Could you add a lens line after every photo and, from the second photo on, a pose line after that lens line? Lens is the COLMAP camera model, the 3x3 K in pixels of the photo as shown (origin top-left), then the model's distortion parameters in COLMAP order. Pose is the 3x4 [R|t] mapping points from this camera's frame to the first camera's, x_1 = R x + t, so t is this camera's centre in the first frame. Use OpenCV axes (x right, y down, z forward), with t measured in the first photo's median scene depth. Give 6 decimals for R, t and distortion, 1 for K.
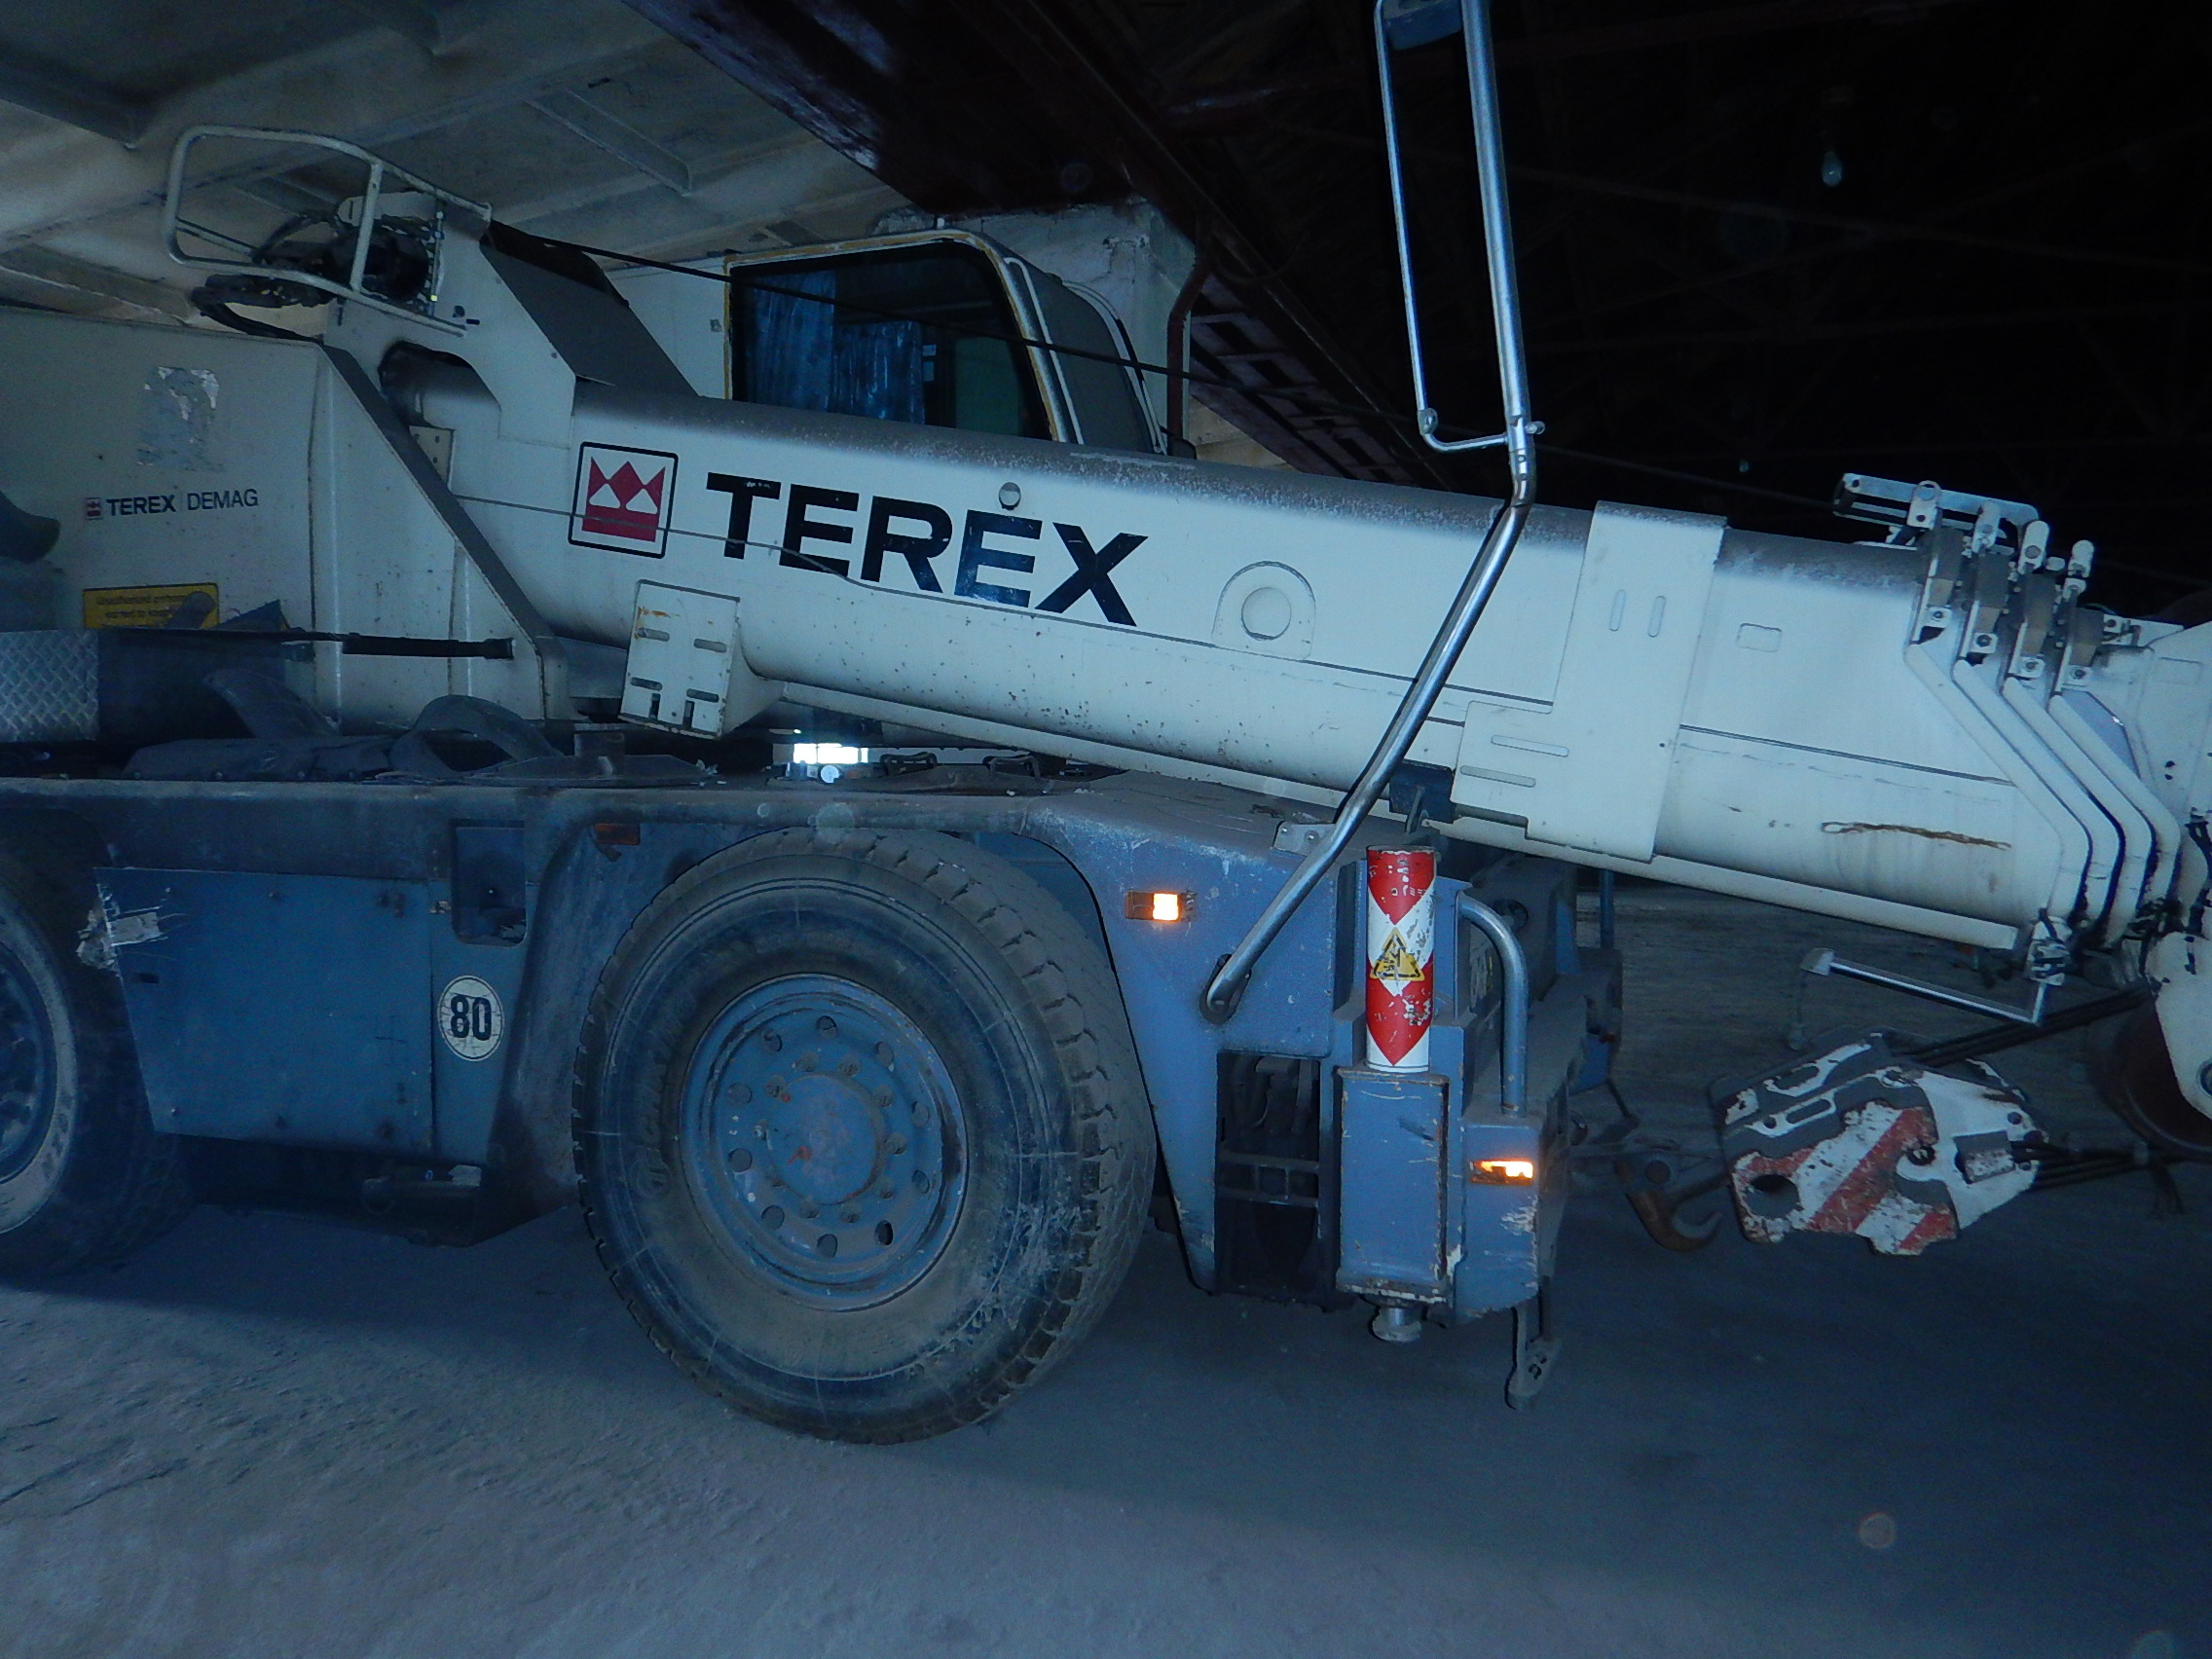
lens RADIAL K [[1543.1, 0, 1107.7], [0, 1543.1, 861.3], [0, 0, 1]] dist [0.000608, -0.002385]
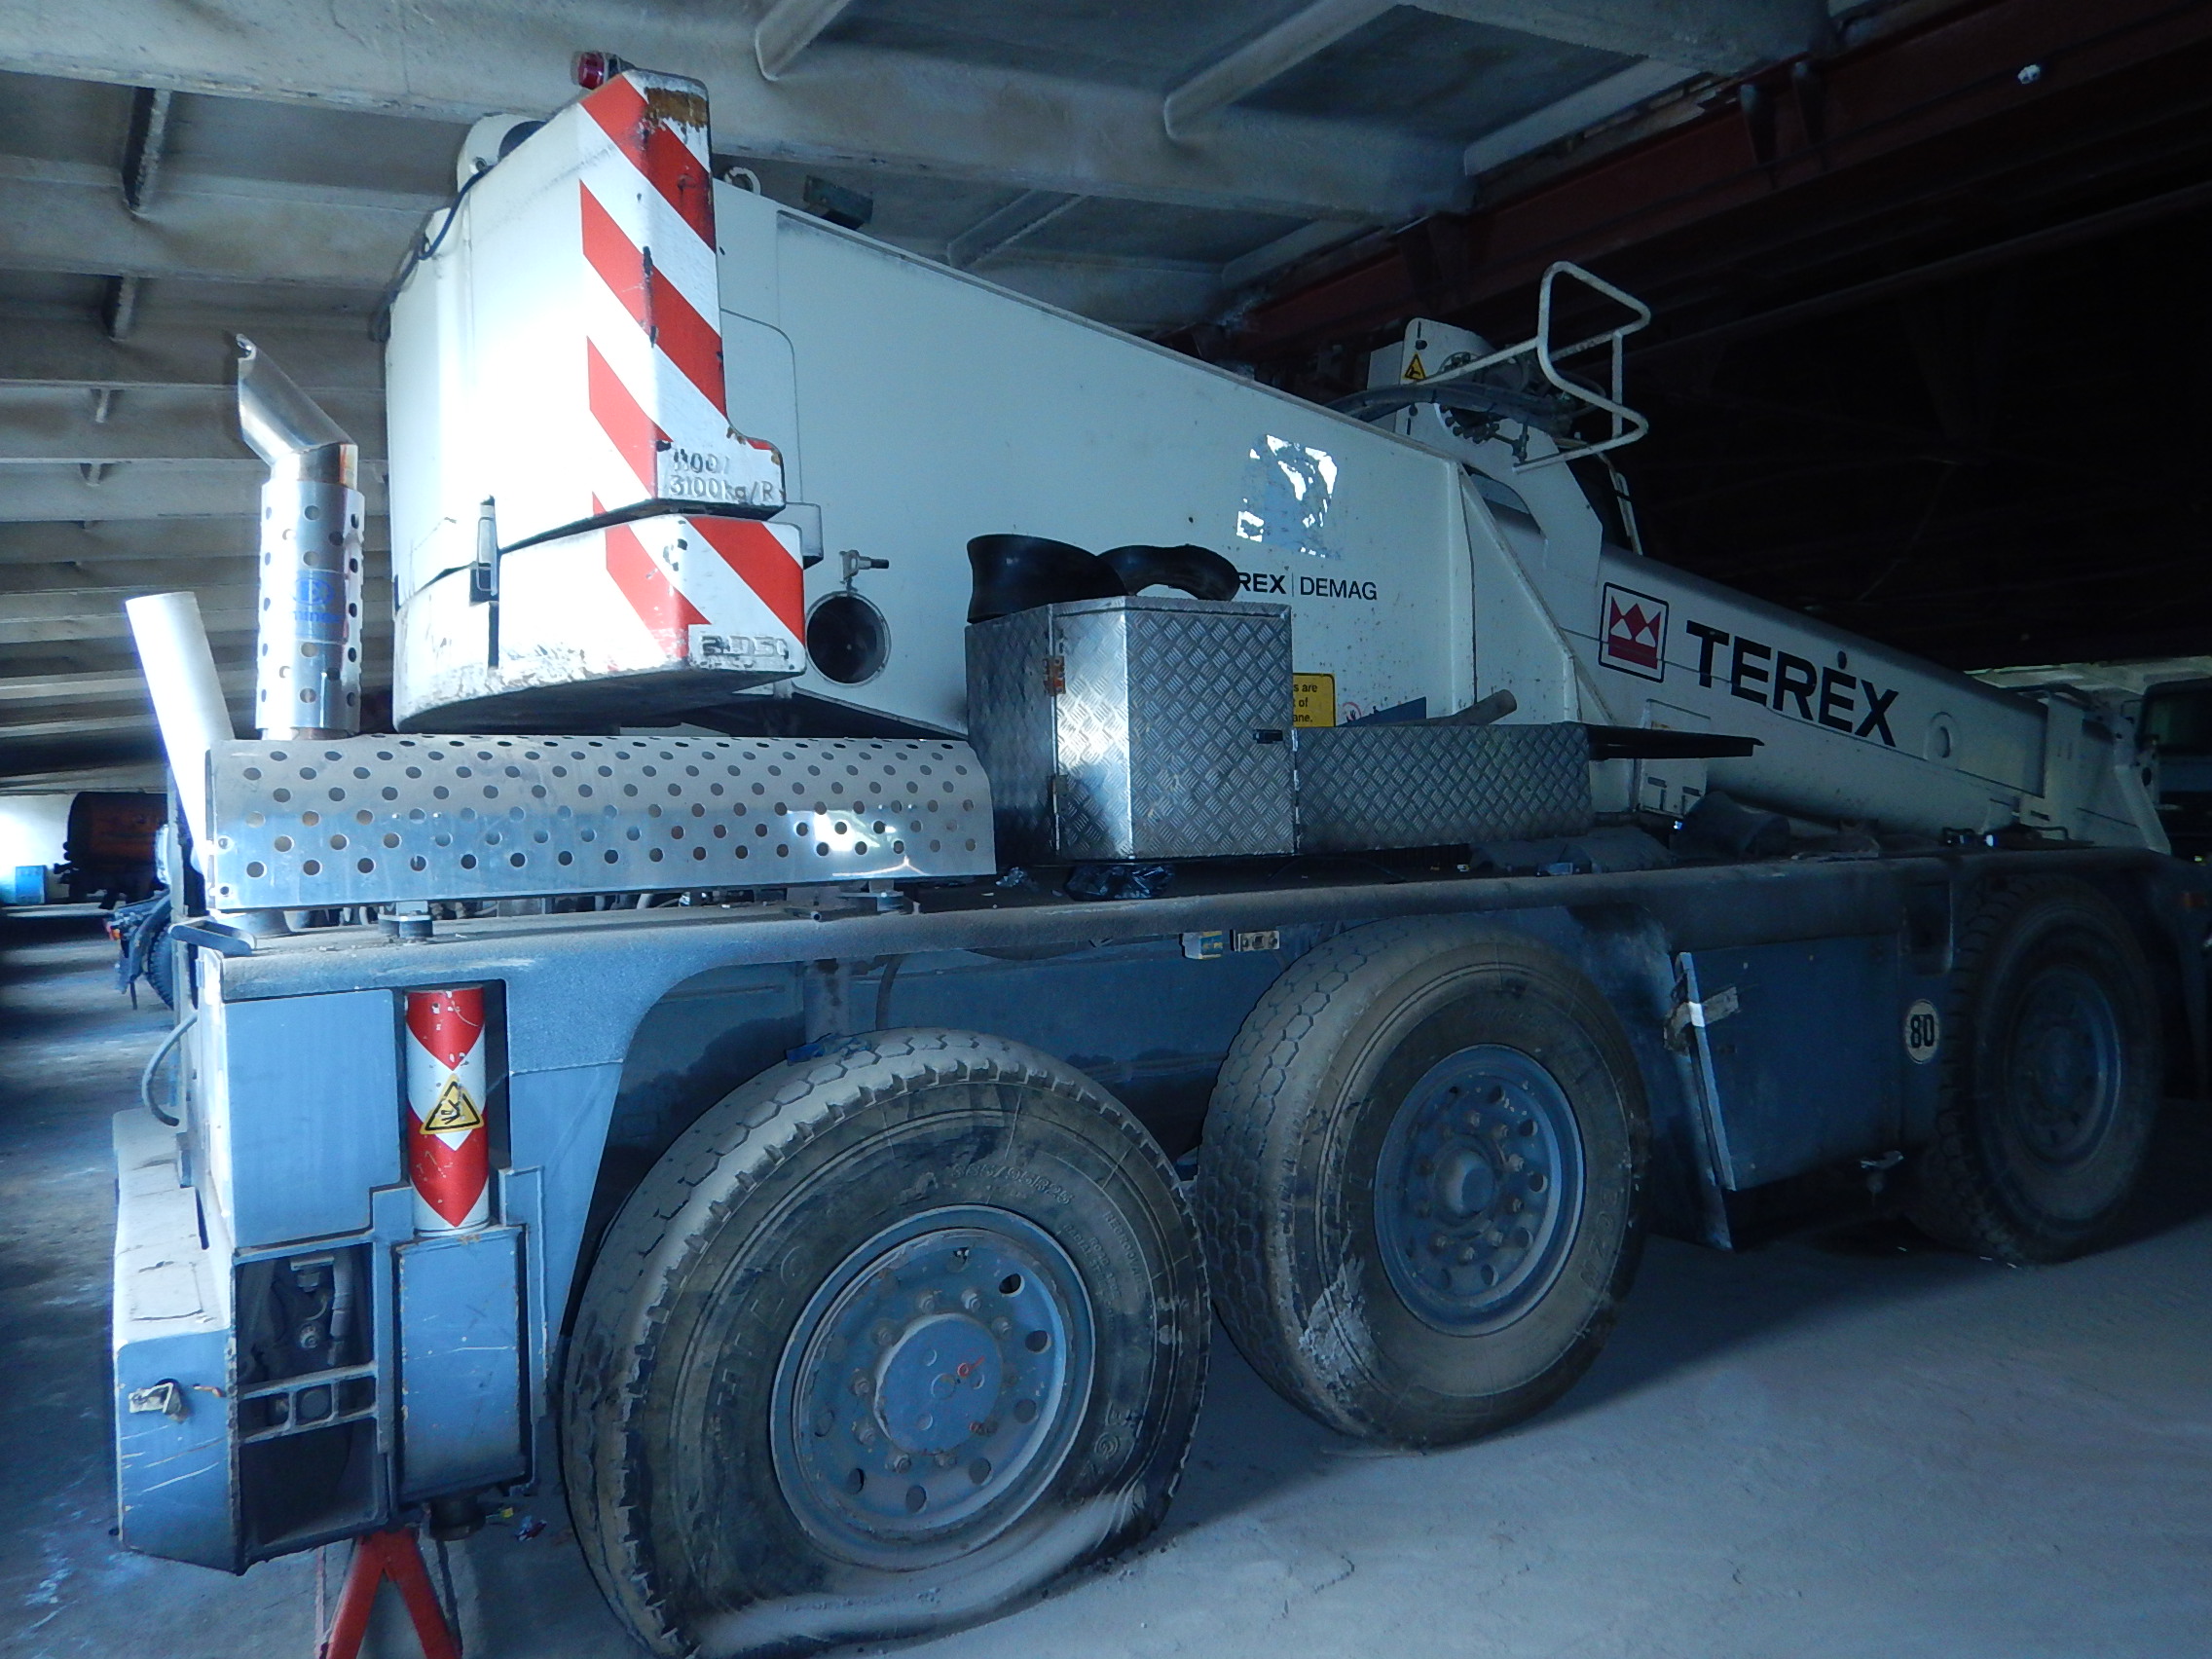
lens RADIAL K [[1602.4, 0, 1112.7], [0, 1602.4, 830.0], [0, 0, 1]] dist [0.019206, -0.005322]
pose [[0.597143, -0.016351, 0.801968, -1.669571], [0.097310, 0.993885, -0.052193, -0.055967], [-0.796210, 0.109207, 0.595082, 0.620150]]
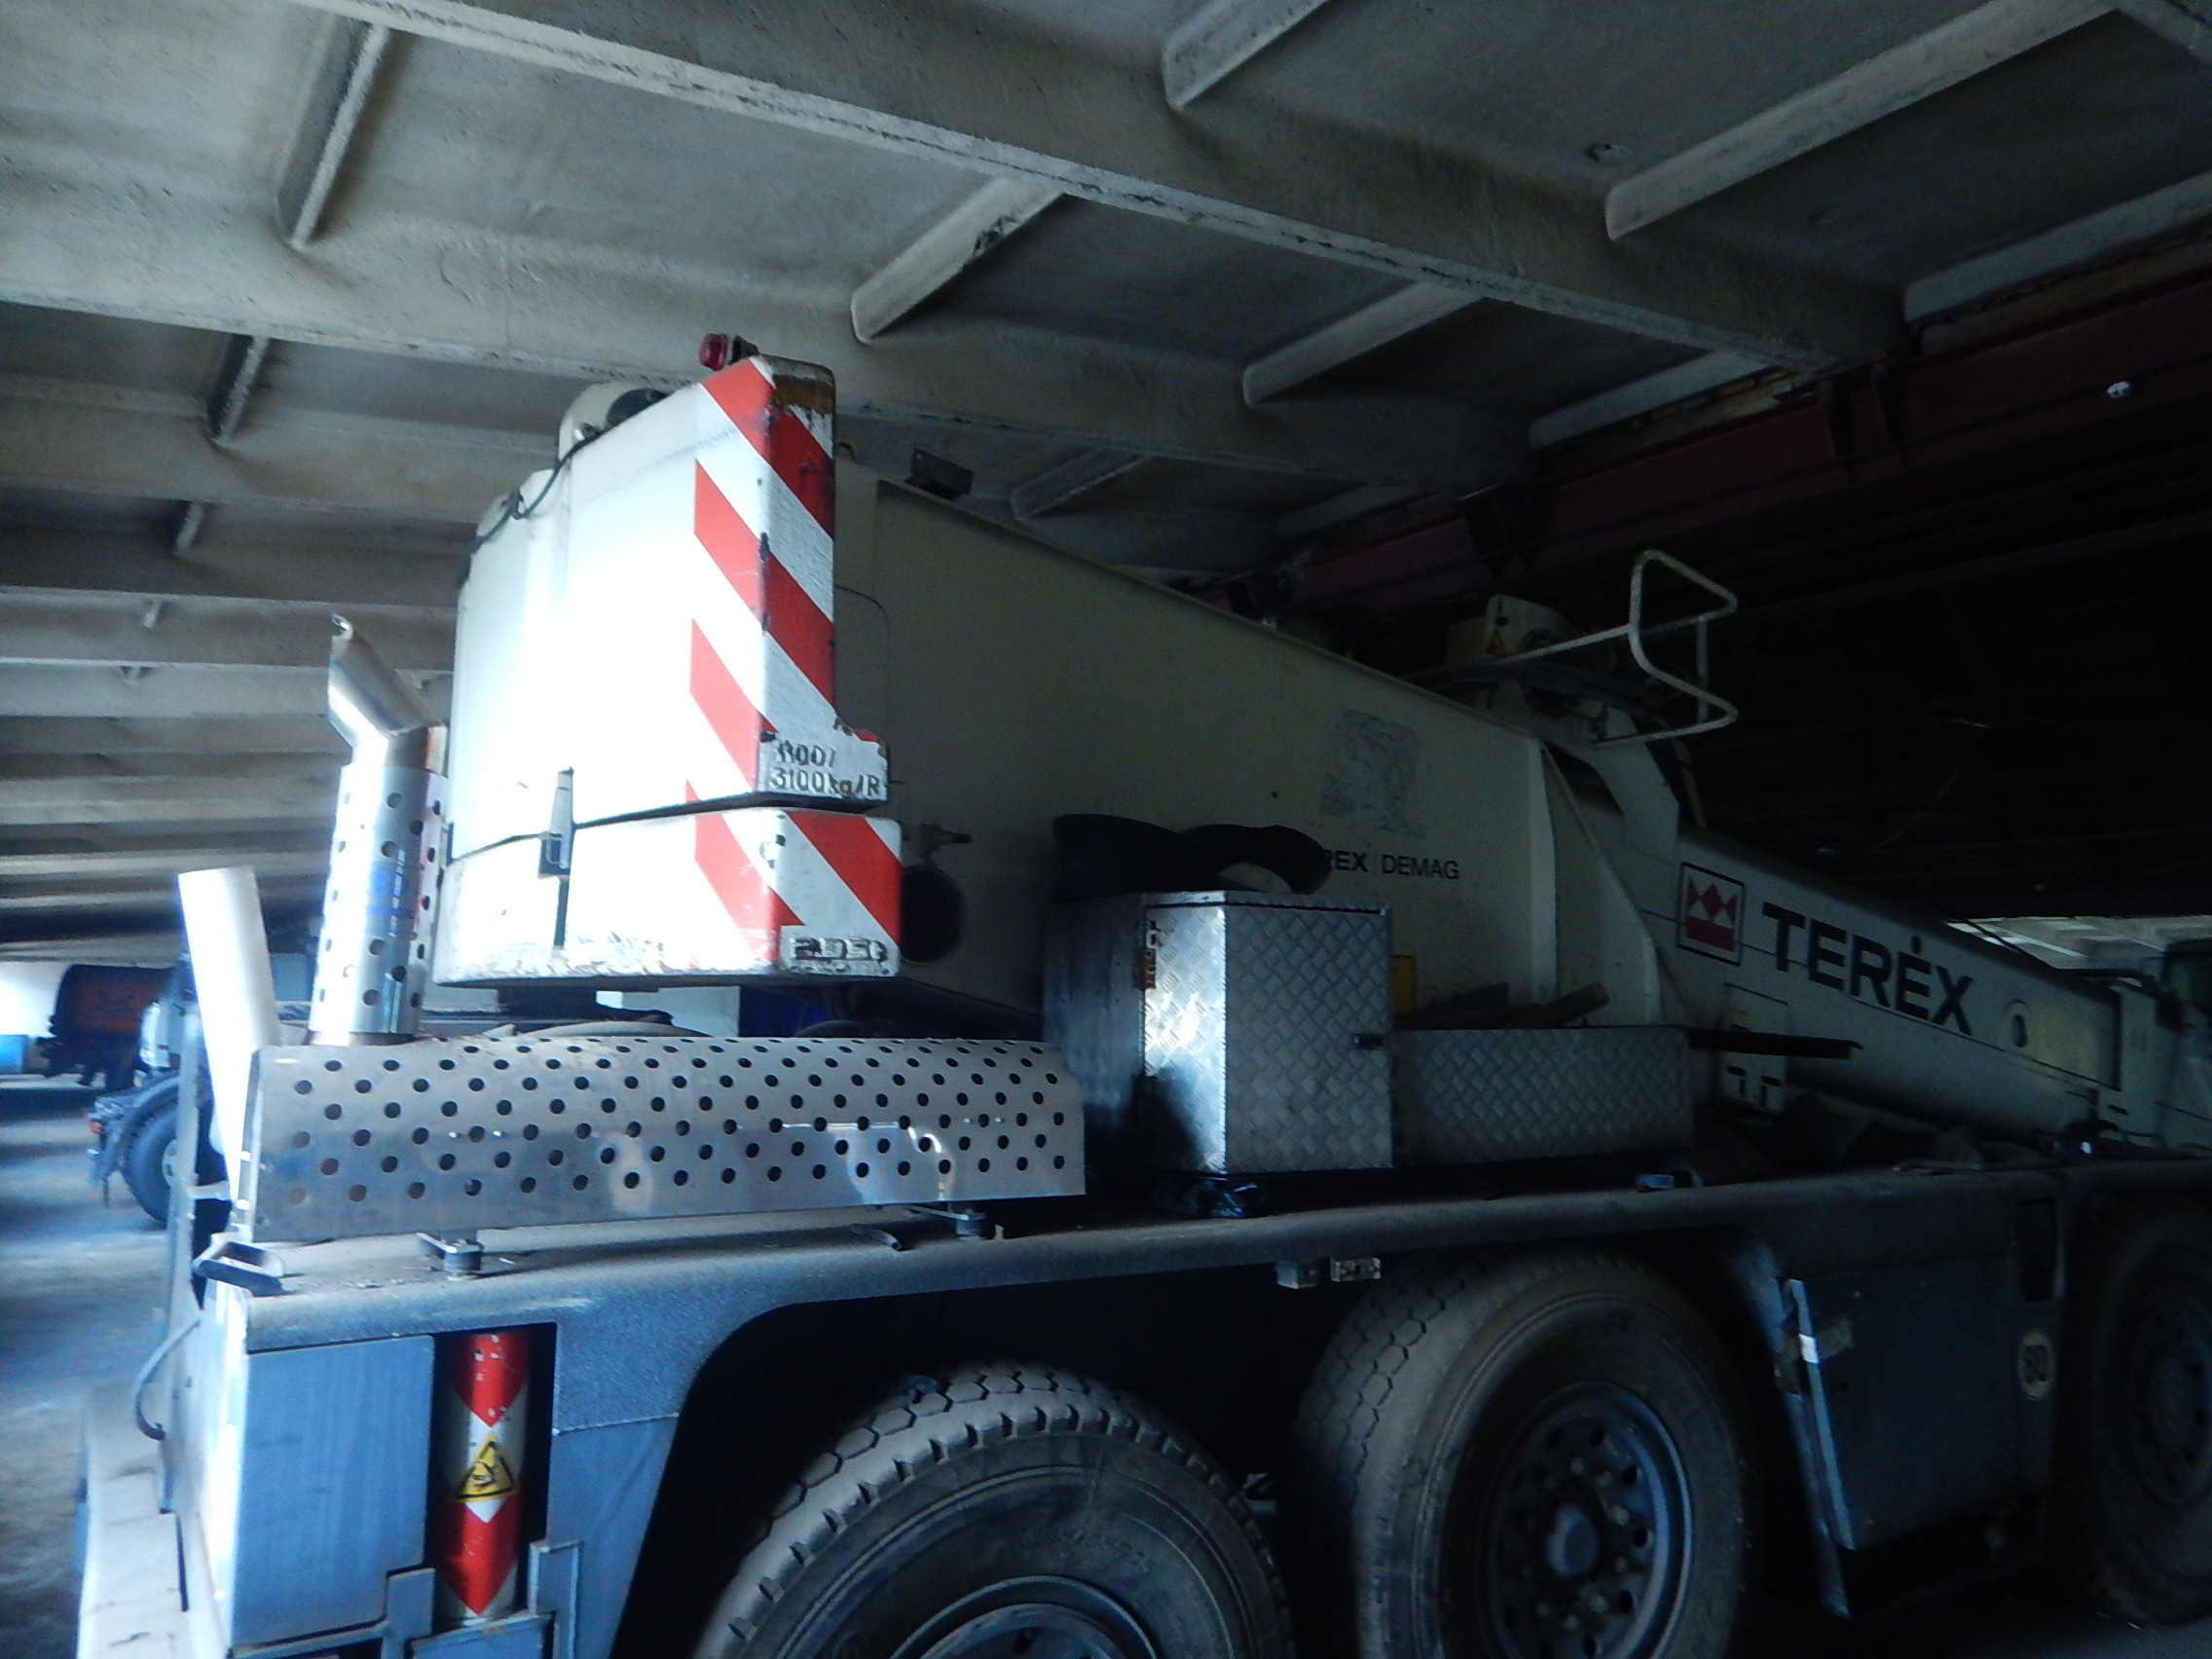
lens RADIAL K [[1602.4, 0, 1112.7], [0, 1602.4, 830.0], [0, 0, 1]] dist [0.019206, -0.005322]
pose [[0.592693, 0.106621, 0.798340, -1.662115], [0.057212, 0.983122, -0.173775, -0.116206], [-0.803394, 0.148670, 0.576590, 0.683316]]
